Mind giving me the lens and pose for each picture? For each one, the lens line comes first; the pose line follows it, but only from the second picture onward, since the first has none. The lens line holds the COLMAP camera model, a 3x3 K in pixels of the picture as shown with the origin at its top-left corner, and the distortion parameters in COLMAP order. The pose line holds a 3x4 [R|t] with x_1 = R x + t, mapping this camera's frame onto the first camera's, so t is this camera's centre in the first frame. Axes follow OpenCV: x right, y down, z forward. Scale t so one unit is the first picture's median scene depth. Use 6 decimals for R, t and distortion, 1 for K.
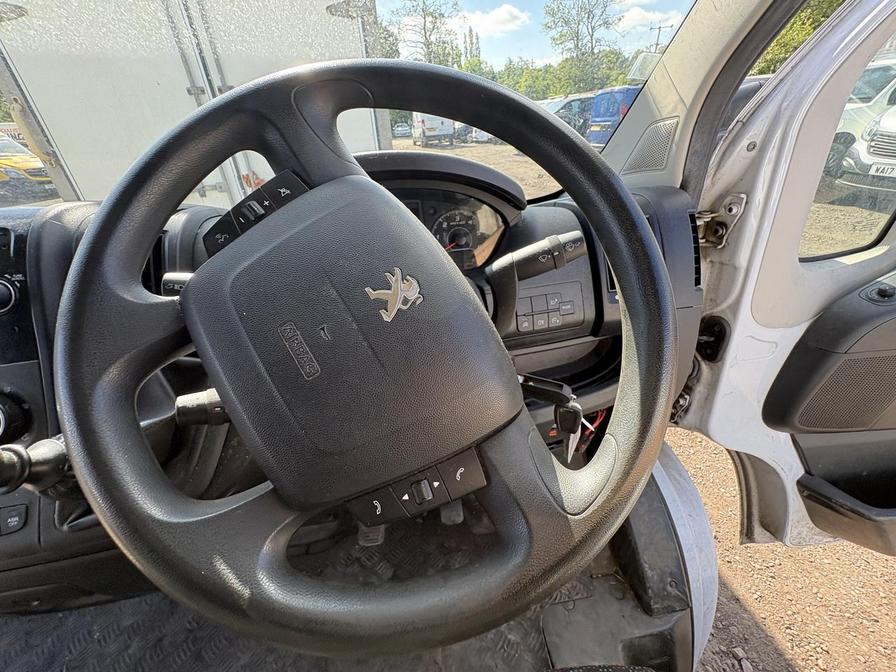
lens RADIAL K [[357.8, 0, 452.7], [0, 357.8, 333.9], [0, 0, 1]] dist [-0.001071, 0.000843]
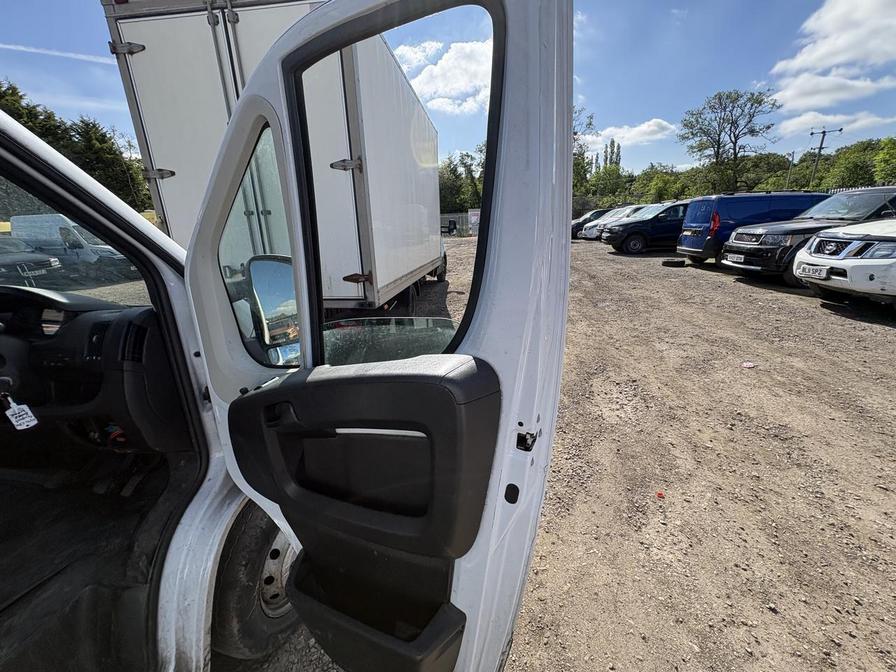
lens RADIAL K [[357.8, 0, 449.8], [0, 357.8, 337.2], [0, 0, 1]] dist [-0.001071, 0.000843]
pose [[0.938591, 0.128918, -0.320042, 2.168653], [-0.193189, 0.964901, -0.177890, -0.169221], [0.285875, 0.228795, 0.930553, -0.216125]]
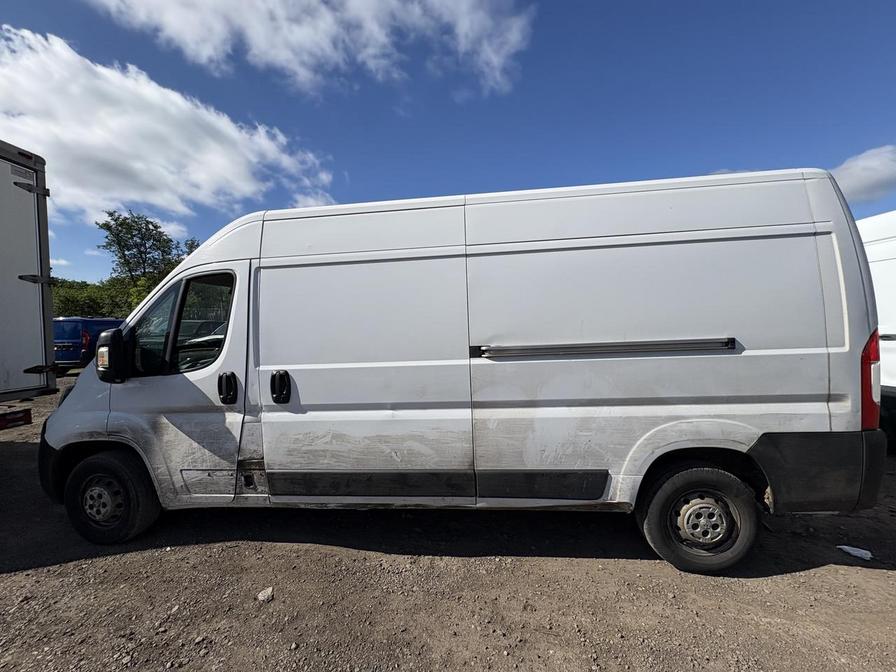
lens RADIAL K [[357.8, 0, 447.6], [0, 357.8, 335.7], [0, 0, 1]] dist [-0.001071, 0.000843]
pose [[0.255920, 0.036180, 0.966021, -4.864233], [0.496202, 0.852694, -0.163391, 2.176279], [-0.829631, 0.521157, 0.200269, -3.051333]]
